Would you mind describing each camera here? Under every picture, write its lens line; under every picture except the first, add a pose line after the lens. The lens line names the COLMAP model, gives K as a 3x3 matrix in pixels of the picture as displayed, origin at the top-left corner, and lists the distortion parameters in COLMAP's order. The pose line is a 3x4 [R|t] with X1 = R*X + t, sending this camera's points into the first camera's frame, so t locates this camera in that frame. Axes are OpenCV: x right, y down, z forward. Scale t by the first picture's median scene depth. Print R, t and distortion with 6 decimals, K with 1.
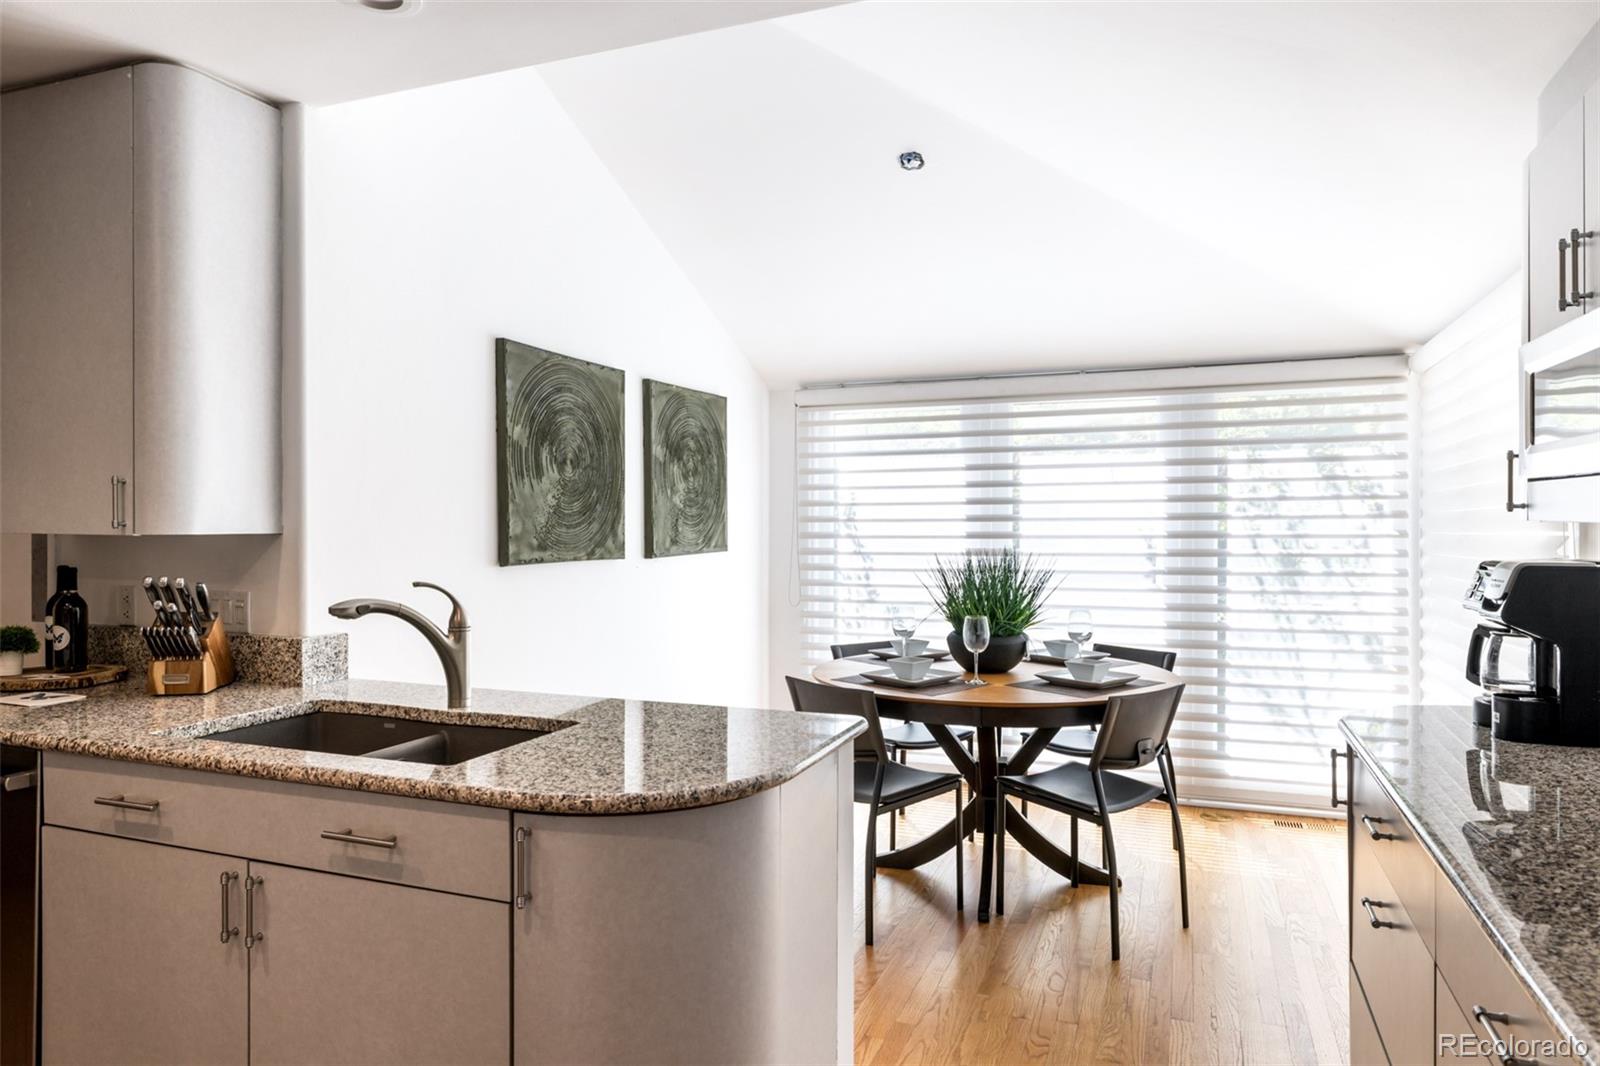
lens RADIAL K [[1015.1, 0, 802.8], [0, 1015.1, 524.4], [0, 0, 1]] dist [0.006007, -0.003812]
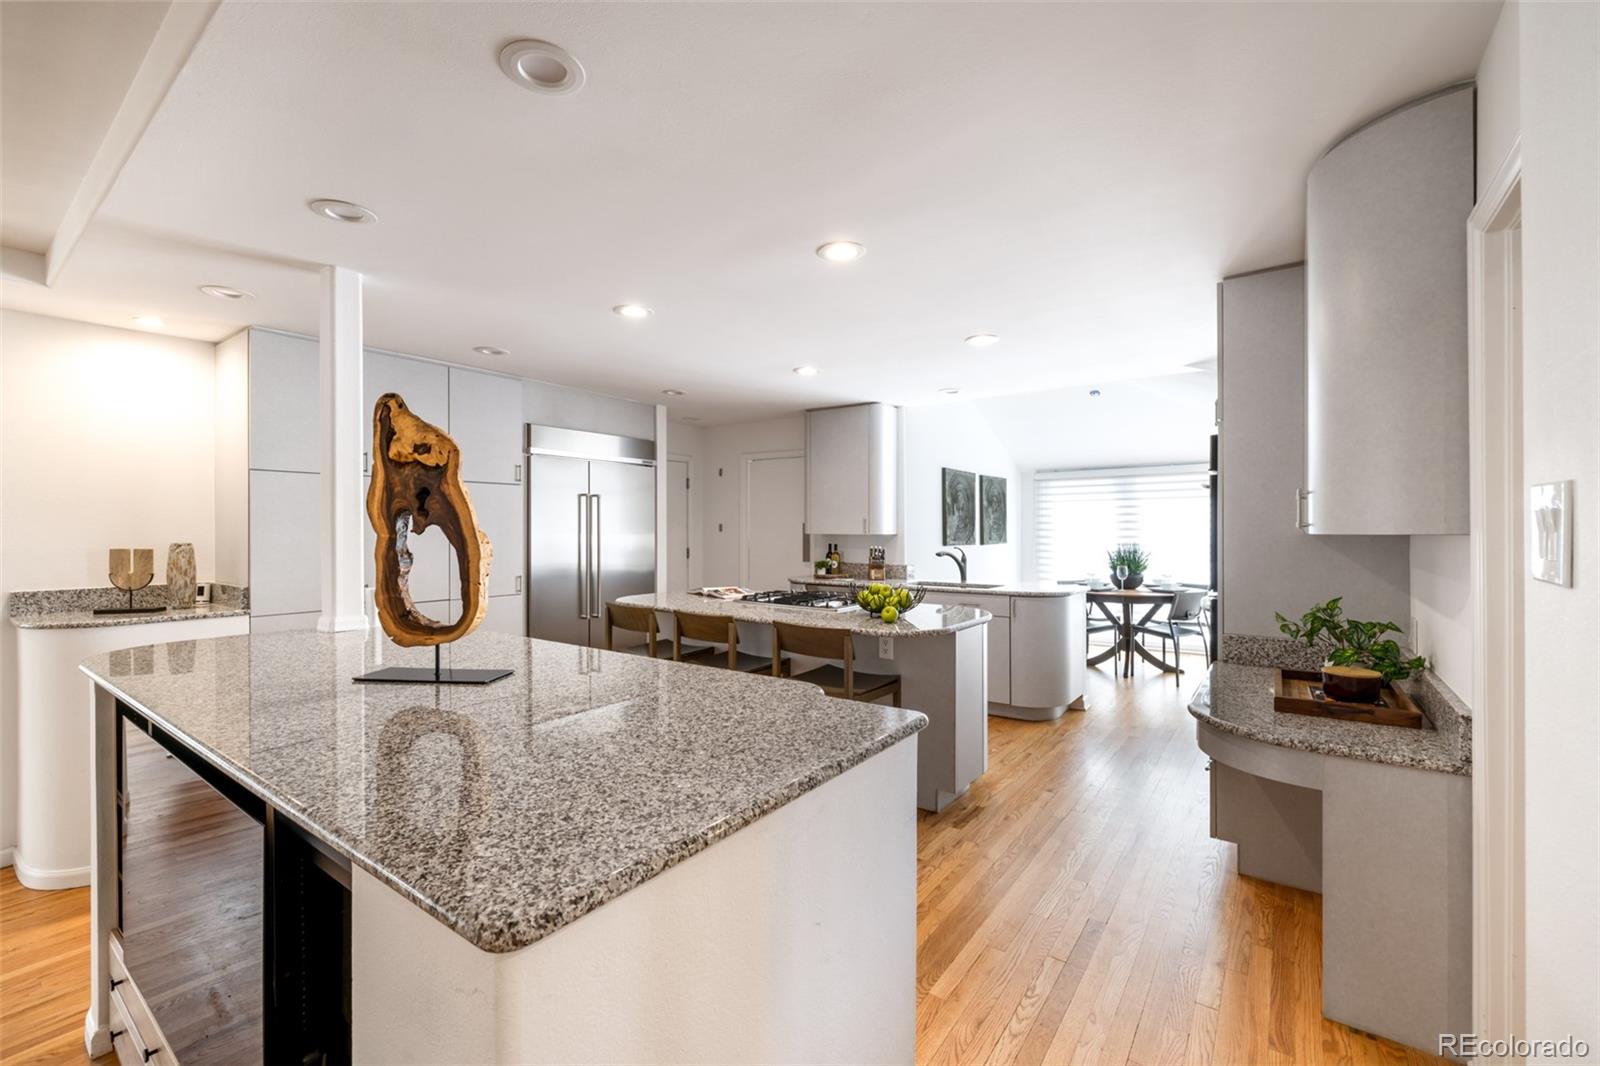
lens RADIAL K [[679.4, 0, 792.7], [0, 679.4, 534.7], [0, 0, 1]] dist [0.001702, -0.000101]
pose [[0.964267, -0.001998, -0.264926, -0.181316], [0.002001, 0.999998, -0.000260, 0.007972], [0.264926, -0.000280, 0.964269, -0.901405]]
